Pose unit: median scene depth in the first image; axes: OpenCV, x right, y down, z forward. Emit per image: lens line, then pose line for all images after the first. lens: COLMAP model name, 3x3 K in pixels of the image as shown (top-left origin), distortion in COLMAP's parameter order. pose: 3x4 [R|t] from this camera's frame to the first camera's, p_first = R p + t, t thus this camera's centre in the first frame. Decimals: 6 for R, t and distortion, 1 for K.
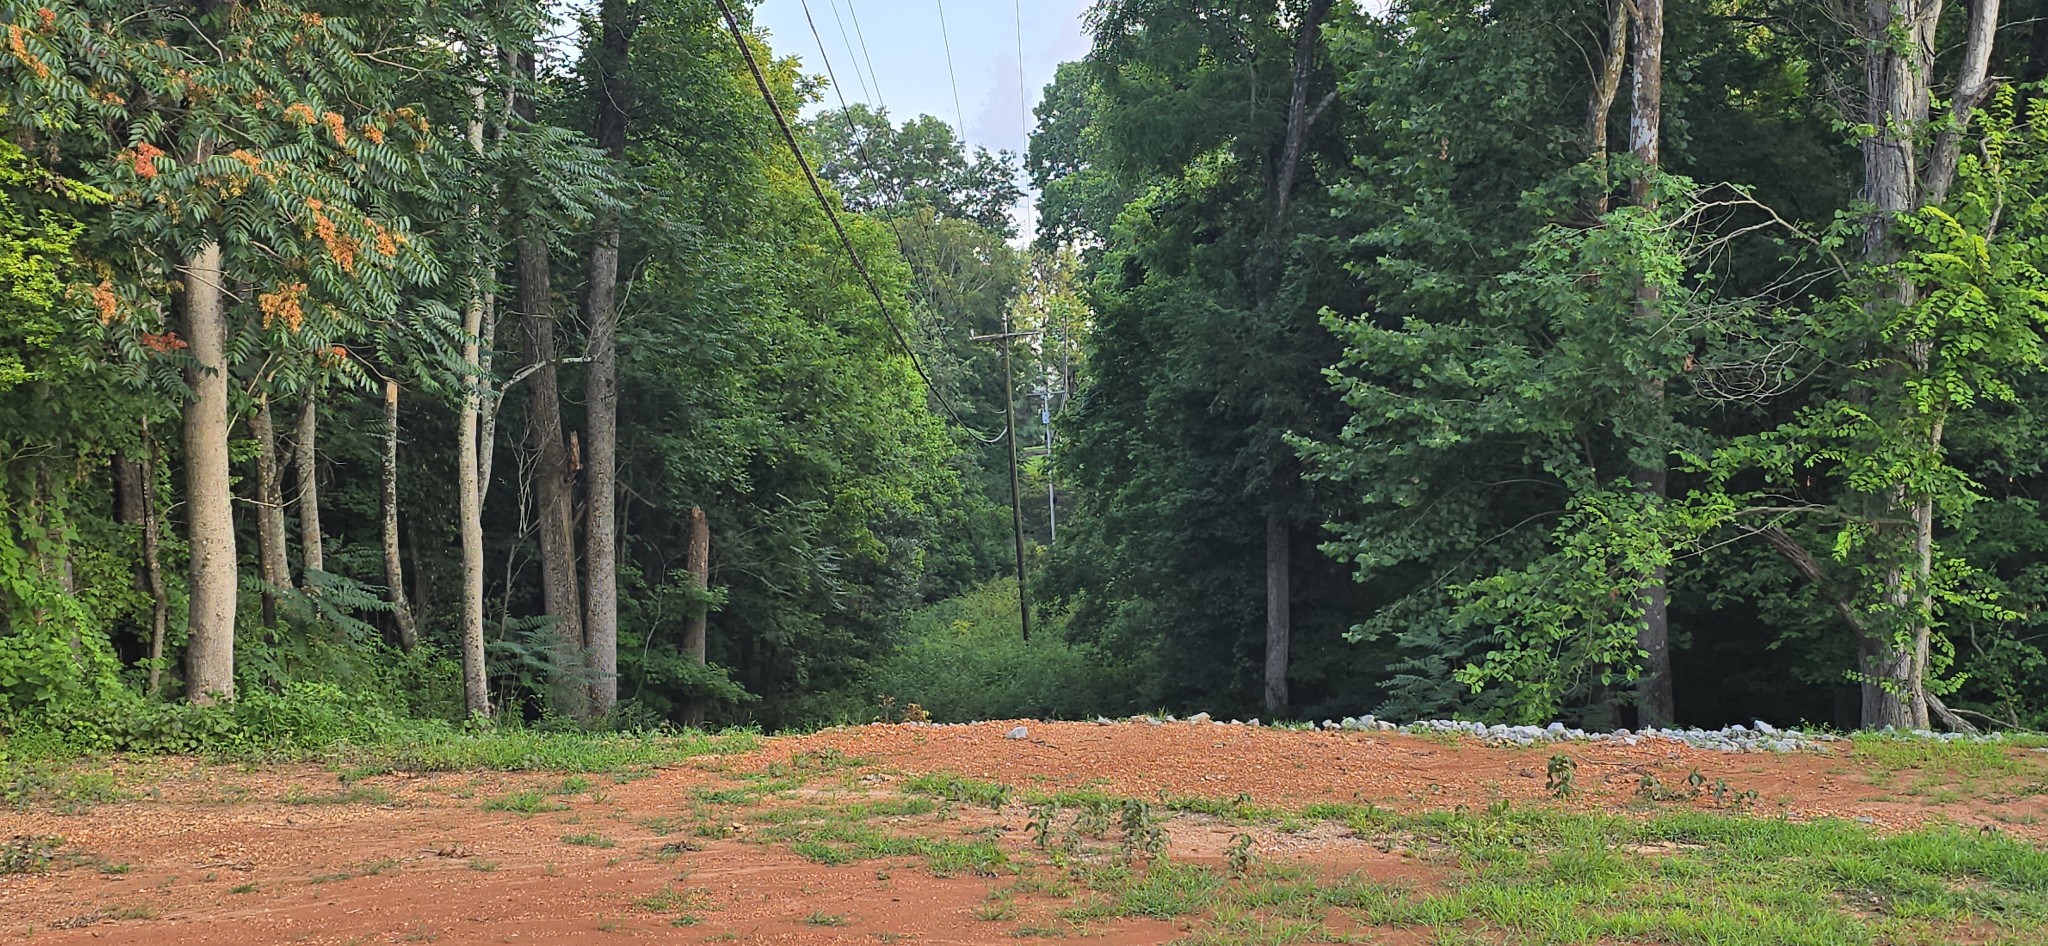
lens RADIAL K [[2279.9, 0, 1006.7], [0, 2279.9, 477.5], [0, 0, 1]] dist [0.165509, -0.397305]
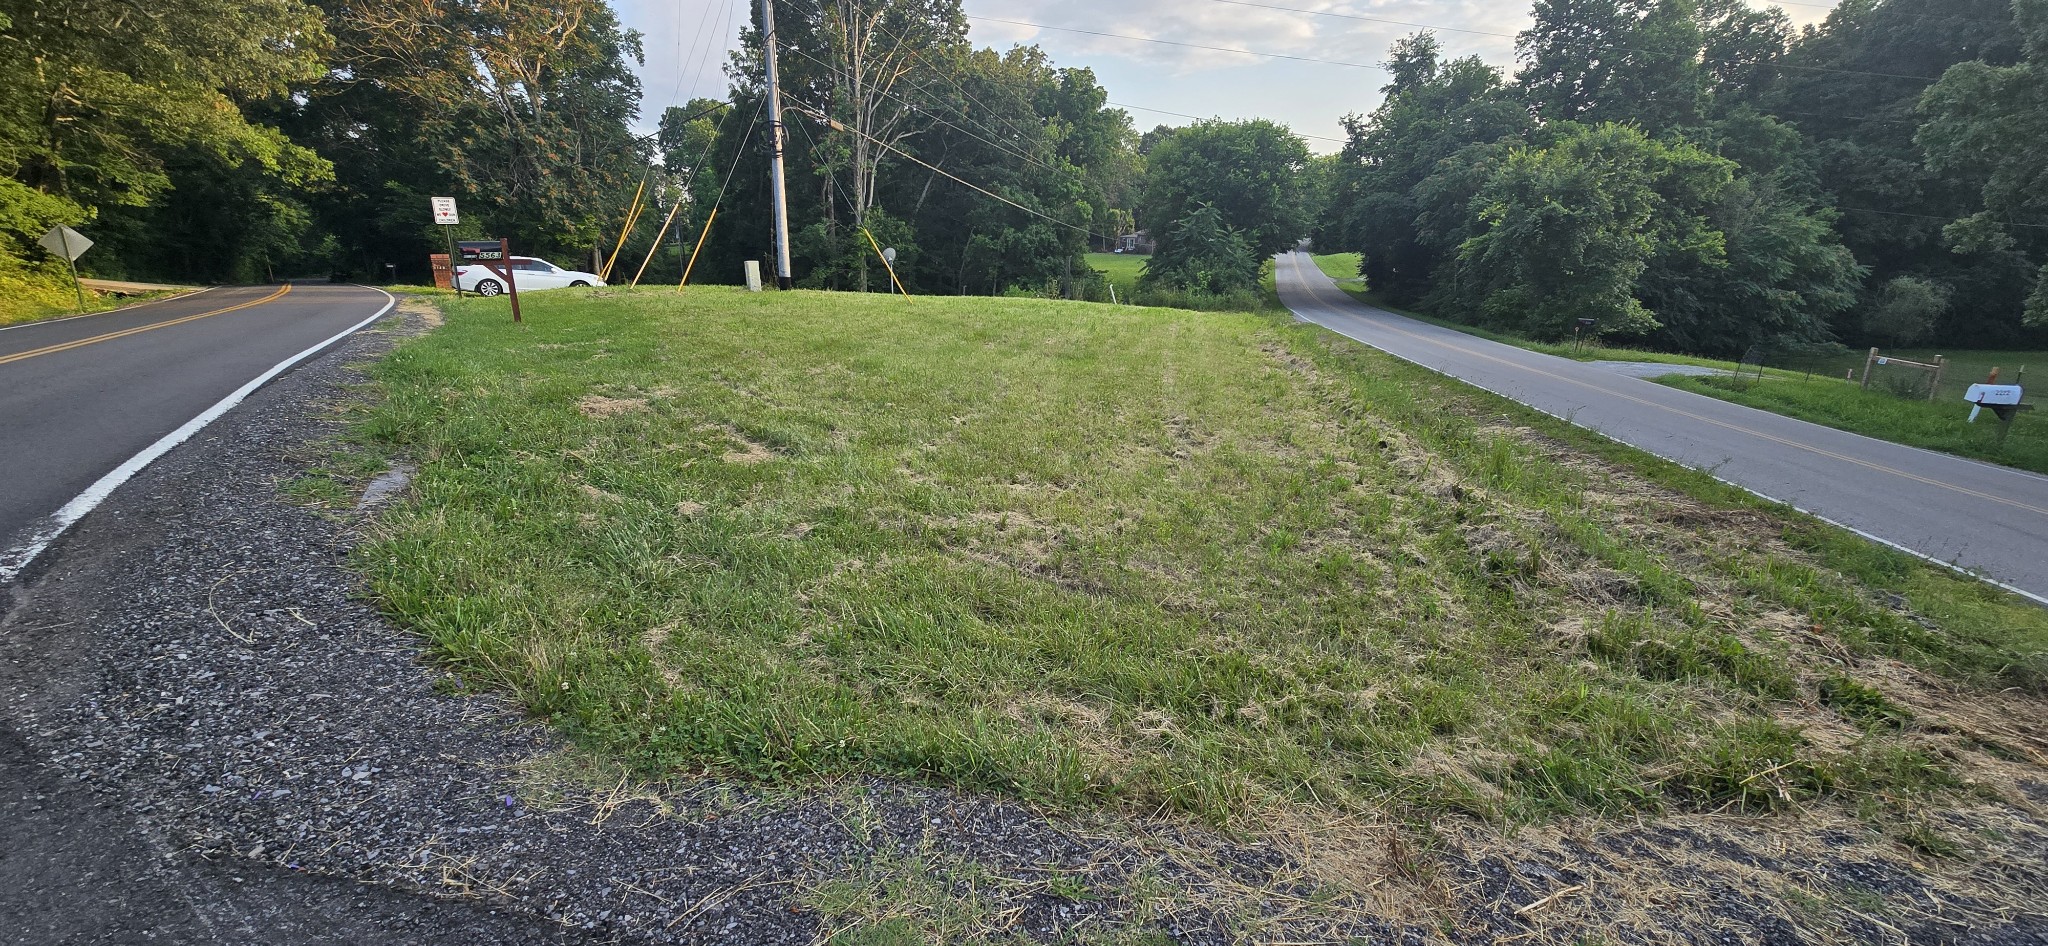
lens RADIAL K [[836.7, 0, 1035.6], [0, 836.7, 475.2], [0, 0, 1]] dist [-0.002322, -0.000599]
pose [[0.905407, -0.087571, 0.415415, -0.222304], [-0.021254, 0.967918, 0.250365, -0.028370], [-0.424012, -0.235512, 0.874499, -1.488760]]
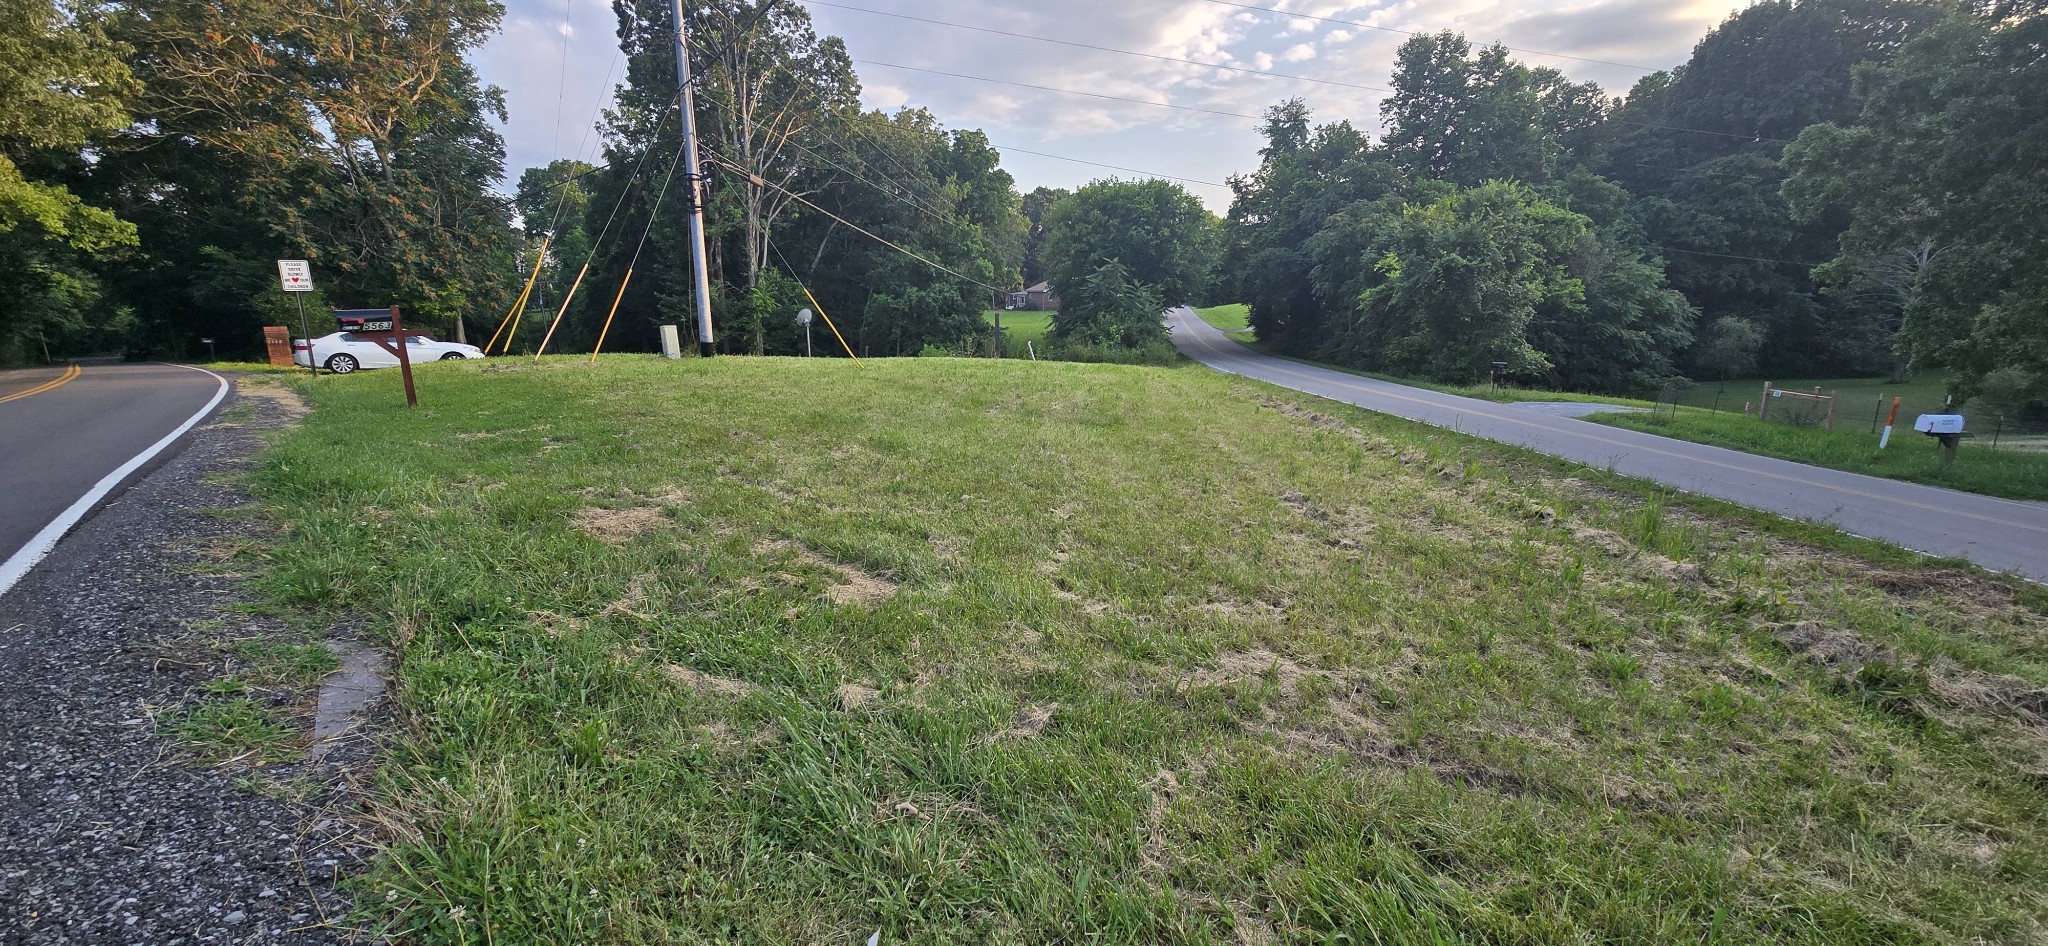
lens RADIAL K [[836.7, 0, 1035.6], [0, 836.7, 475.2], [0, 0, 1]] dist [-0.002322, -0.000599]
pose [[0.837666, -0.100728, 0.536815, -0.256231], [-0.000398, 0.982735, 0.185020, -0.027493], [-0.546183, -0.155199, 0.823163, -1.403885]]
